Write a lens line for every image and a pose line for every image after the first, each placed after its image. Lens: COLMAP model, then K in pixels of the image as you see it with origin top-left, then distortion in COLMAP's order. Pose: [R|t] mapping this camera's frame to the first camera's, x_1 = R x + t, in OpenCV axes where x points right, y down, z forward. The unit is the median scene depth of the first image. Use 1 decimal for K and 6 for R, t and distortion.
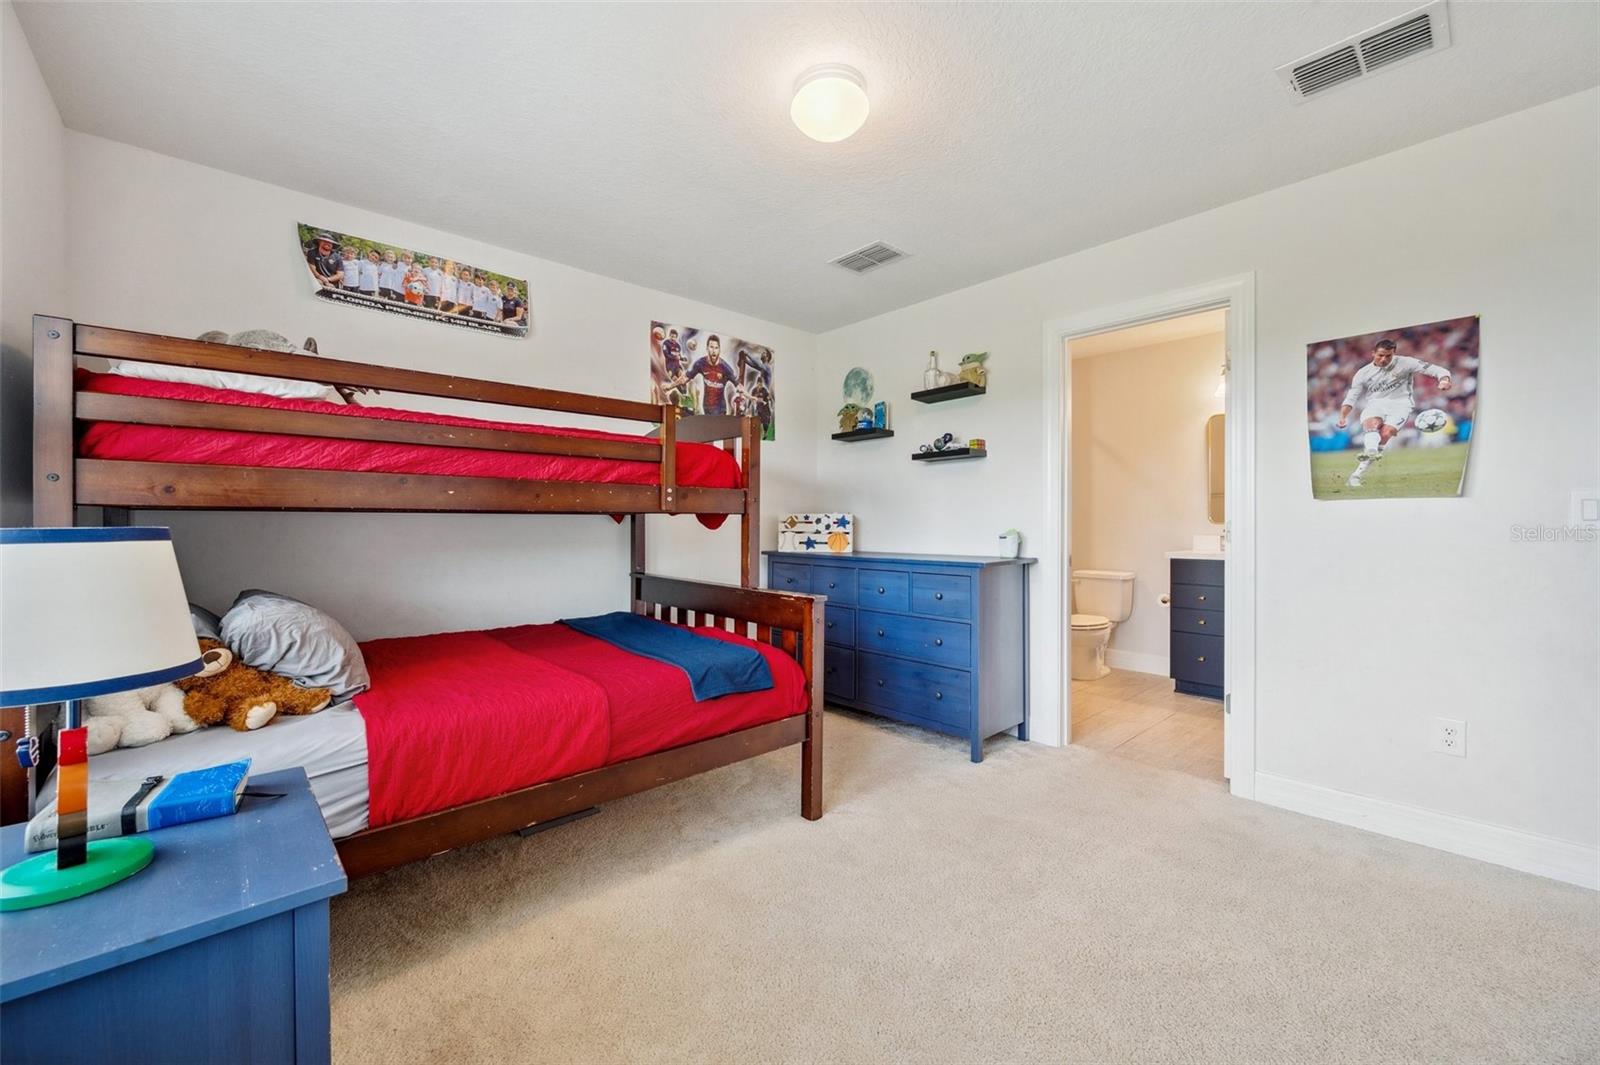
lens RADIAL K [[632.0, 0, 803.9], [0, 632.0, 526.2], [0, 0, 1]] dist [0.000672, -0.000240]
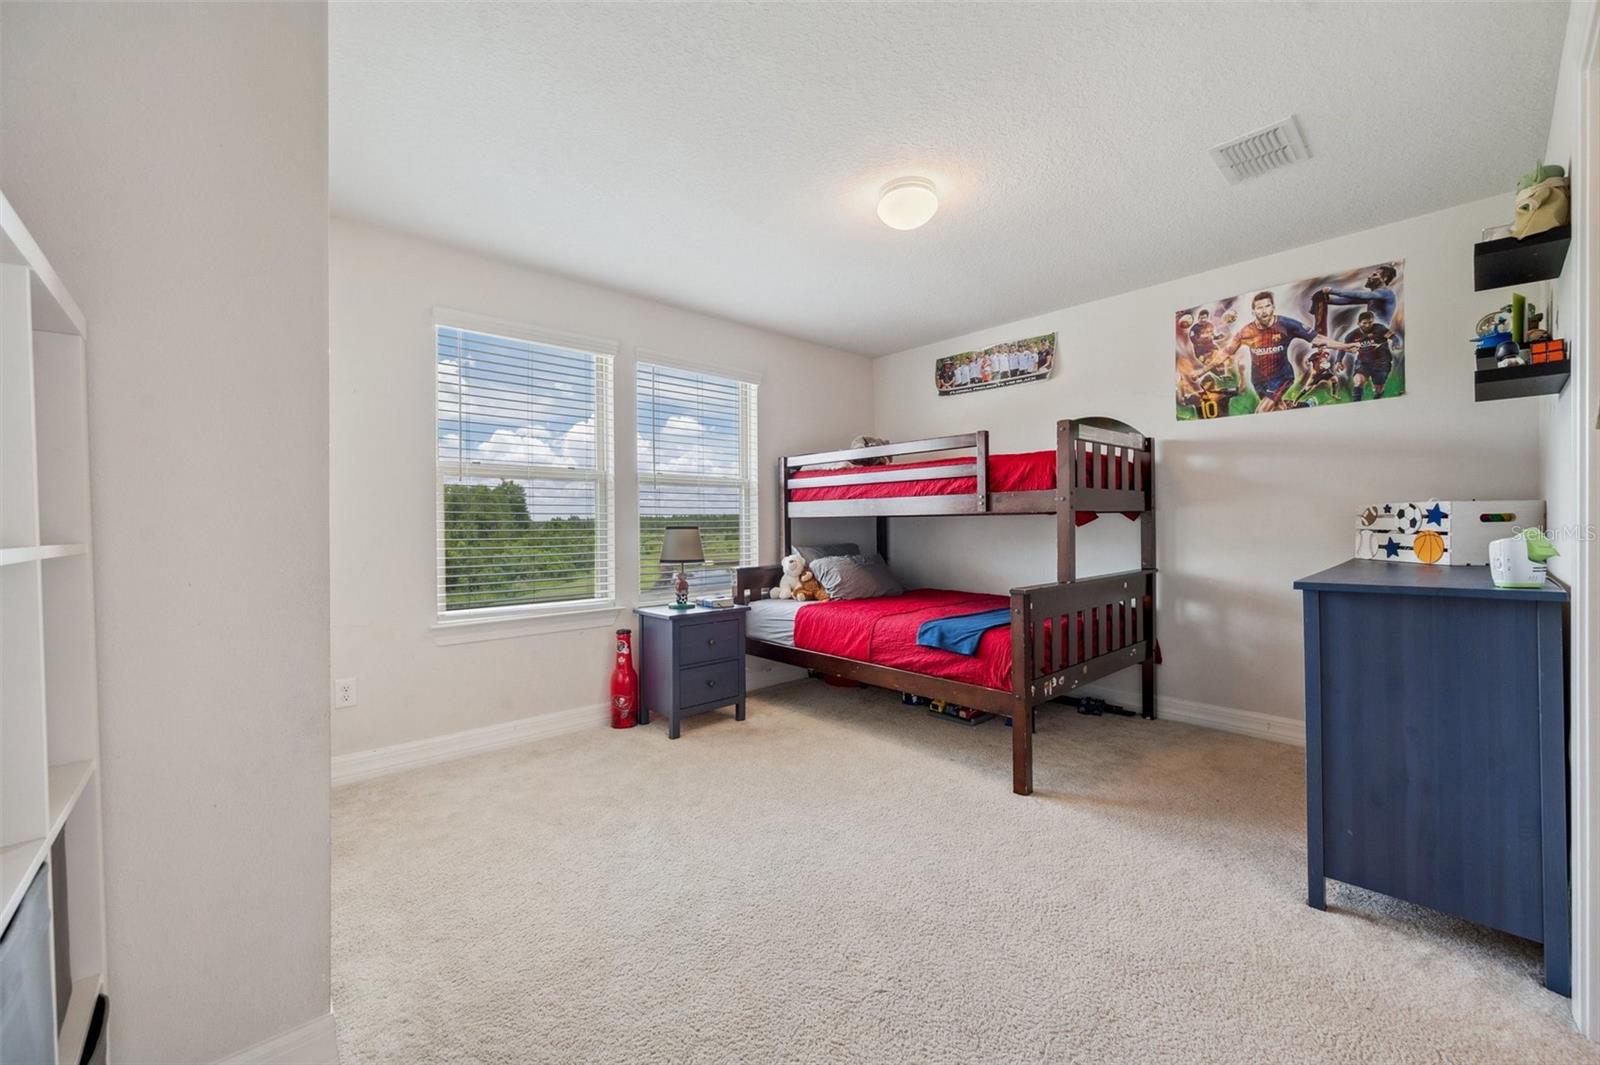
lens RADIAL K [[632.0, 0, 803.9], [0, 632.0, 526.2], [0, 0, 1]] dist [0.000672, -0.000240]
pose [[0.006913, 0.002746, -0.999972, 0.703961], [0.003703, 0.999989, 0.002772, 0.000363], [0.999969, -0.003722, 0.006902, 0.401452]]
